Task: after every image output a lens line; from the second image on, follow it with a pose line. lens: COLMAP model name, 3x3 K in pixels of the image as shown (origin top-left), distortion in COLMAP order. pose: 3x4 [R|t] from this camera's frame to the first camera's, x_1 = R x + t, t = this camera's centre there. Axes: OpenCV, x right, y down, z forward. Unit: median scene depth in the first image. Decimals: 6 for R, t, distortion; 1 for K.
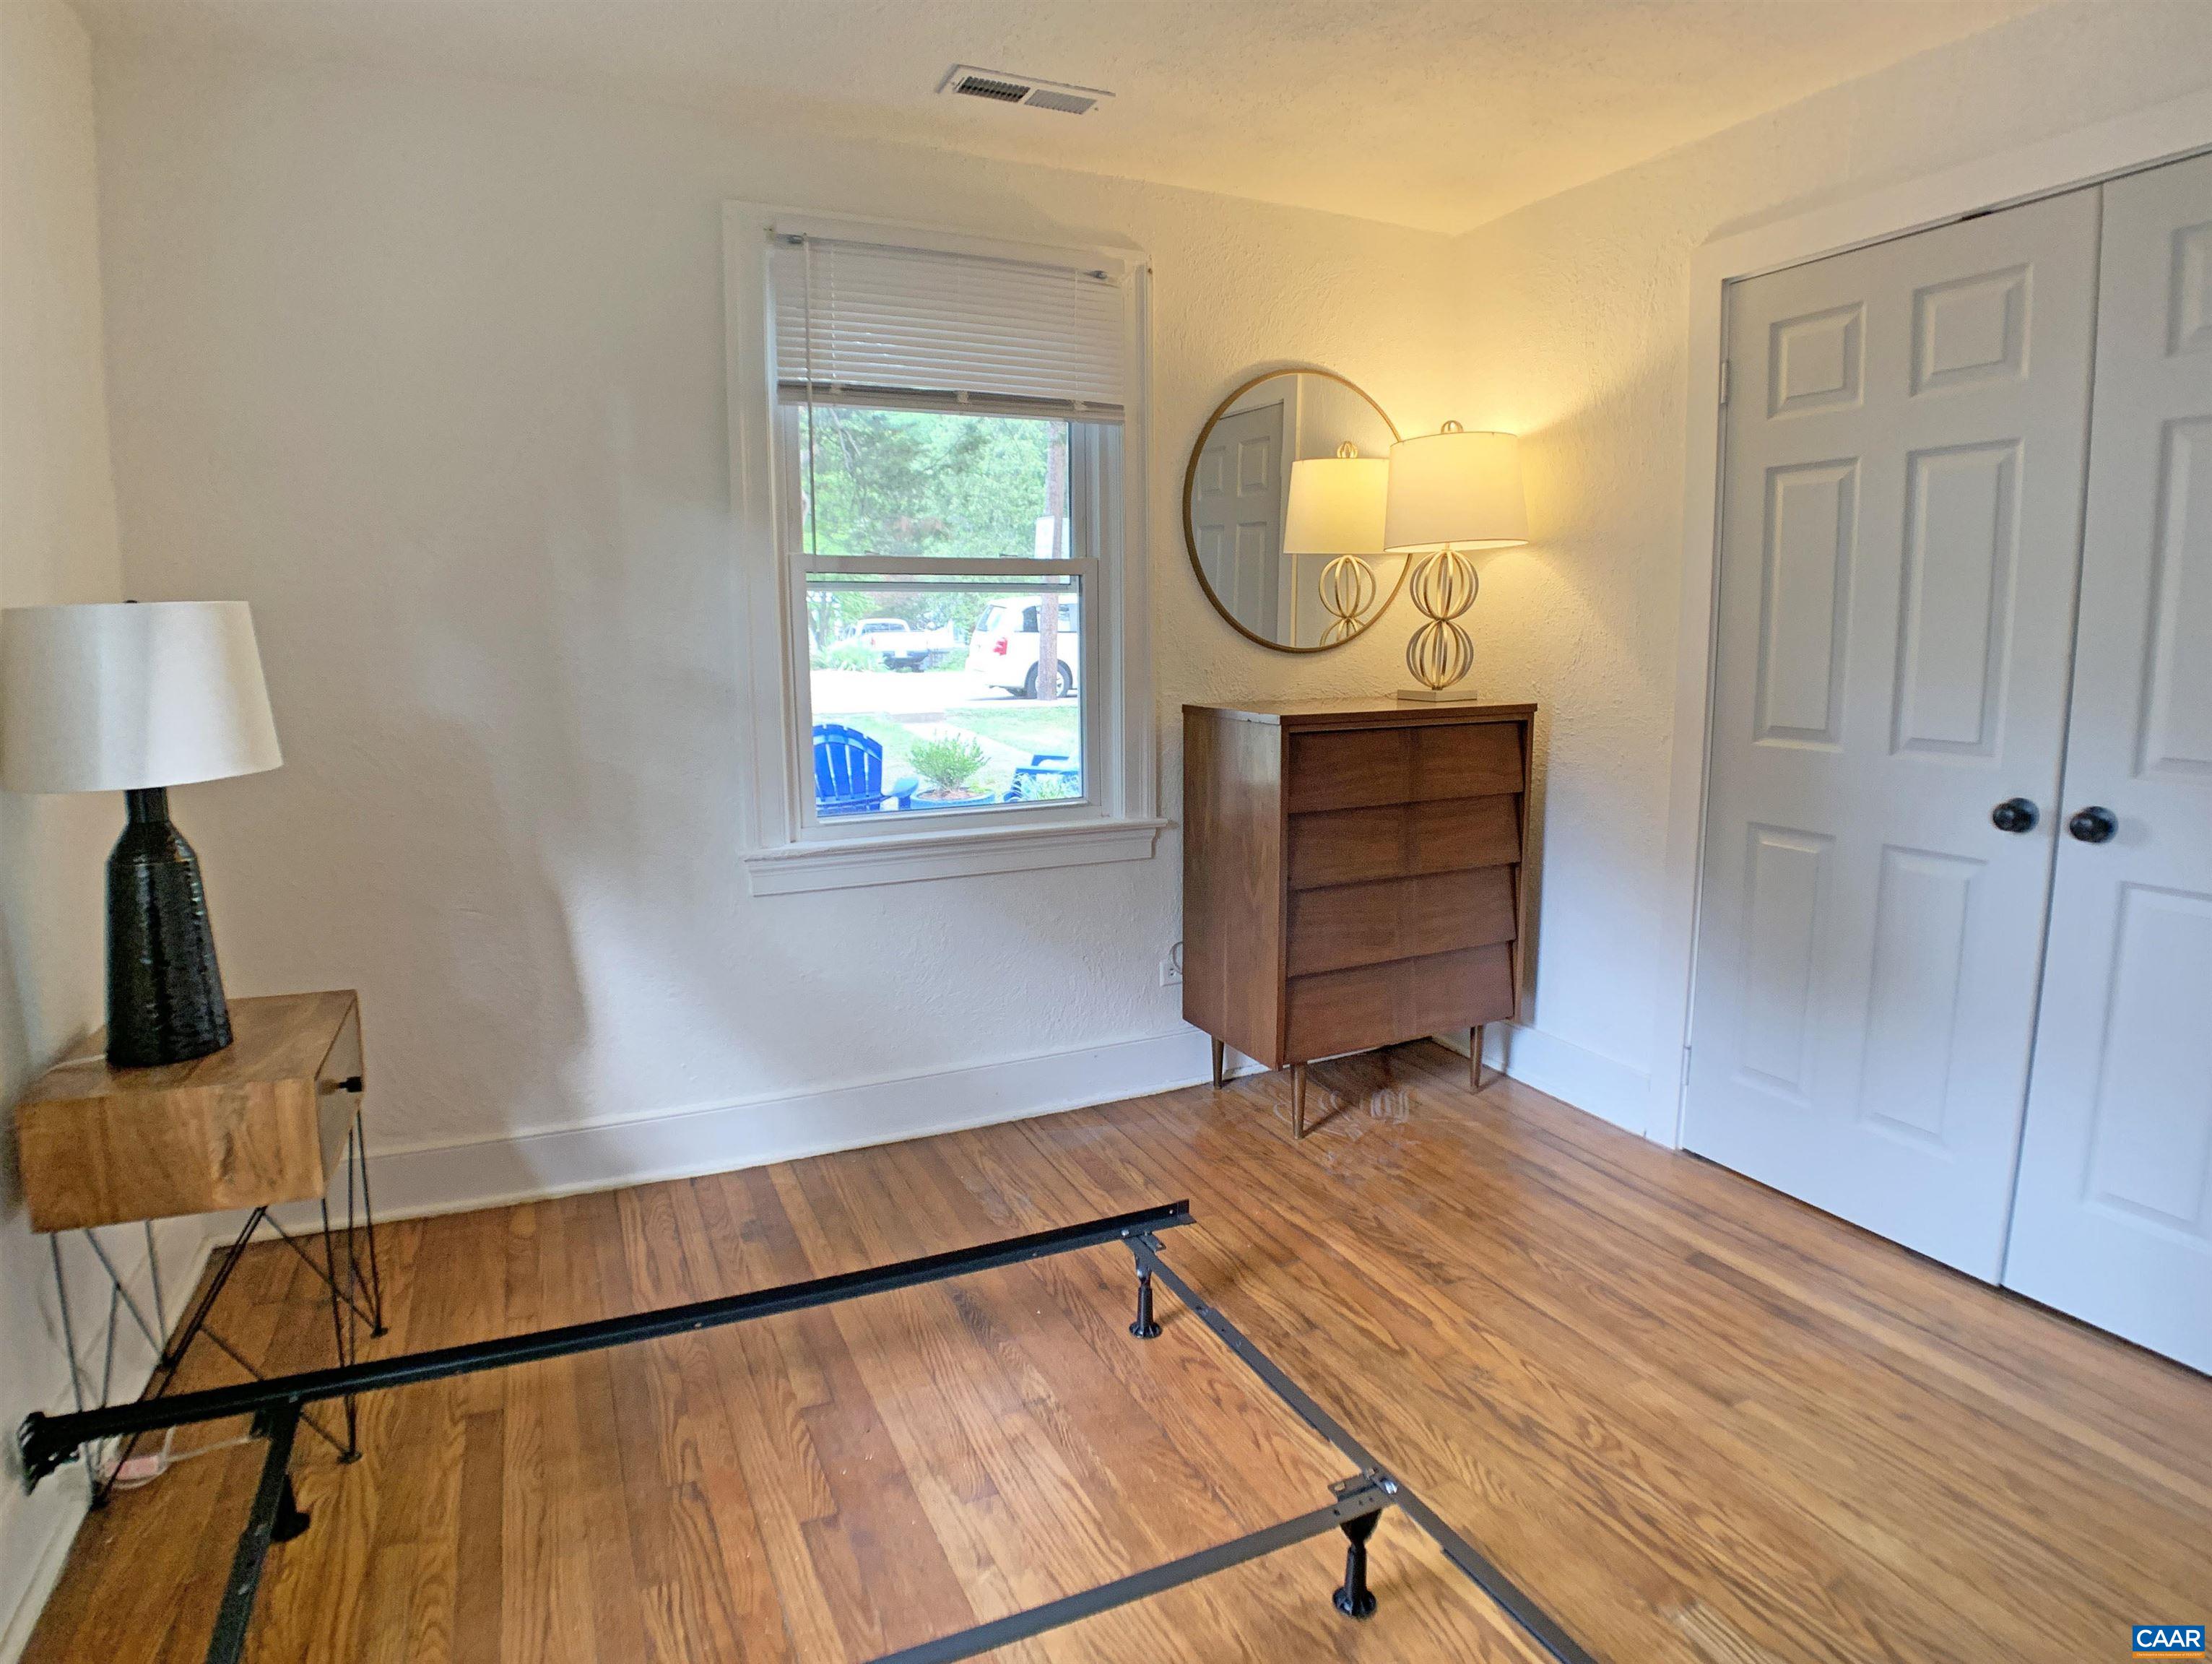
lens RADIAL K [[1225.2, 0, 1106.9], [0, 1225.2, 783.7], [0, 0, 1]] dist [-0.074517, 0.001094]
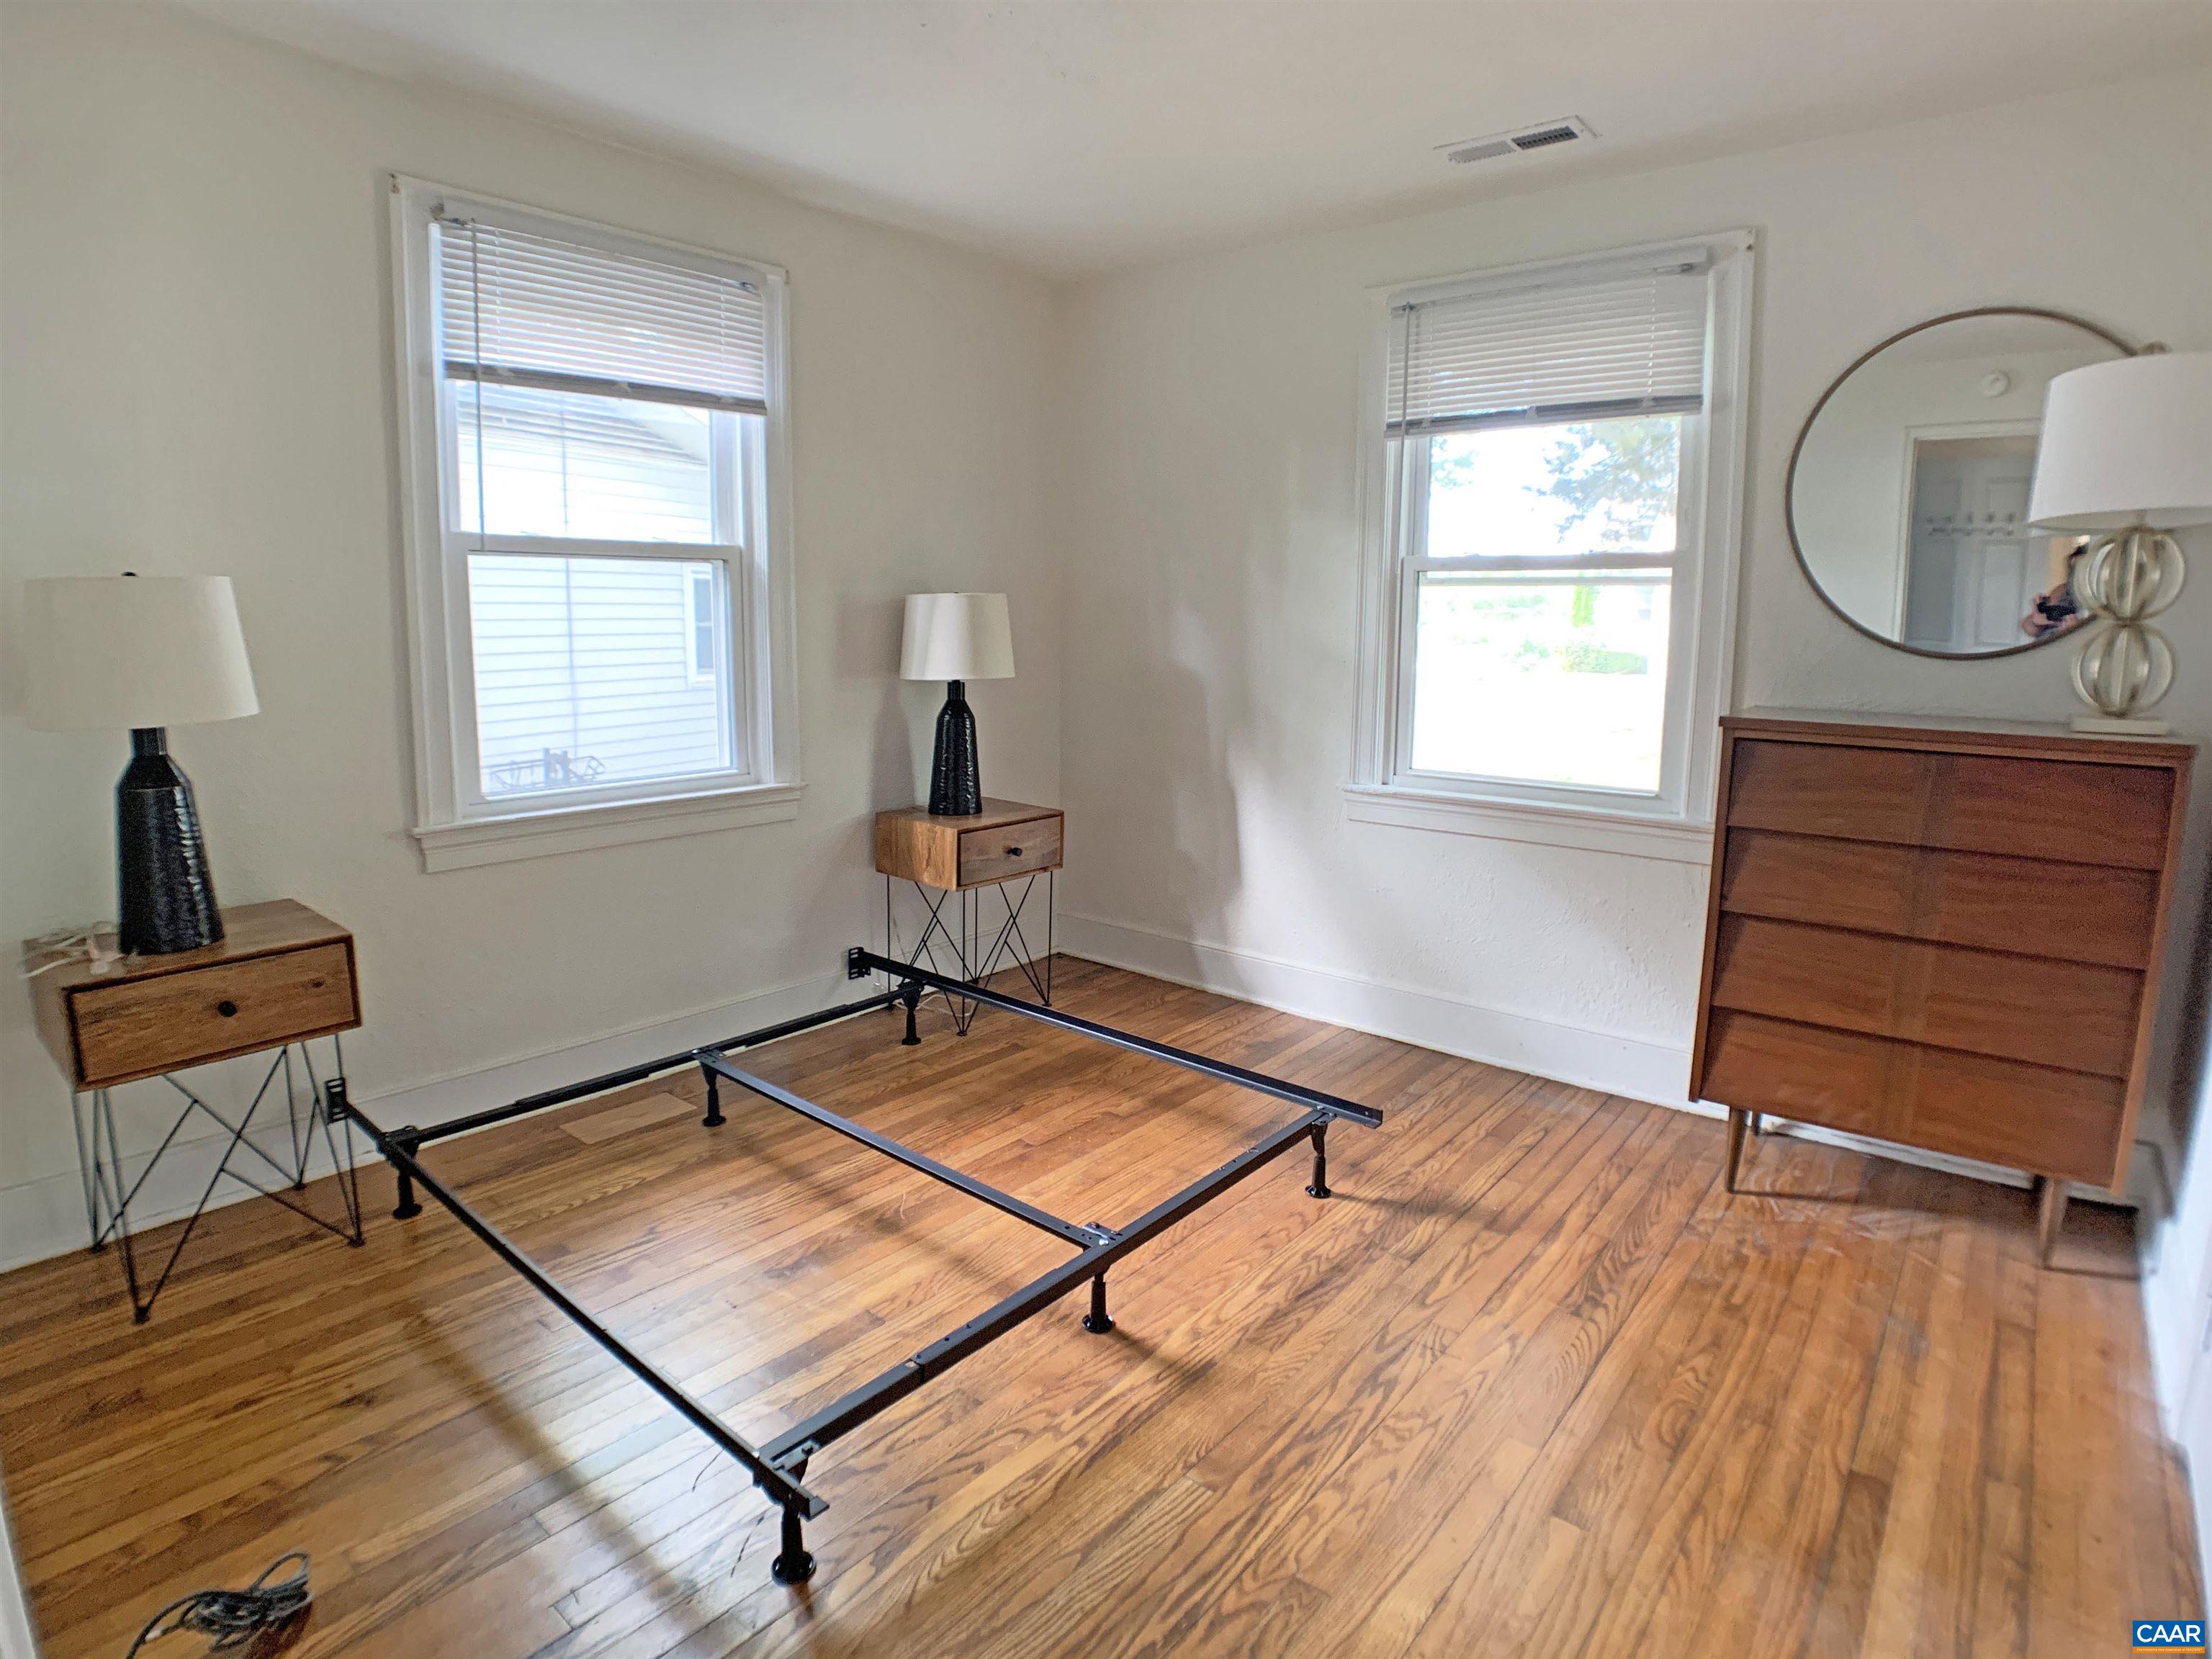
lens RADIAL K [[1180.0, 0, 1107.5], [0, 1180.0, 817.3], [0, 0, 1]] dist [-0.102768, 0.024358]
pose [[0.417261, 0.155979, -0.895301, 0.773896], [-0.132085, 0.985109, 0.110066, -0.015850], [0.899137, 0.072330, 0.431650, 0.230330]]
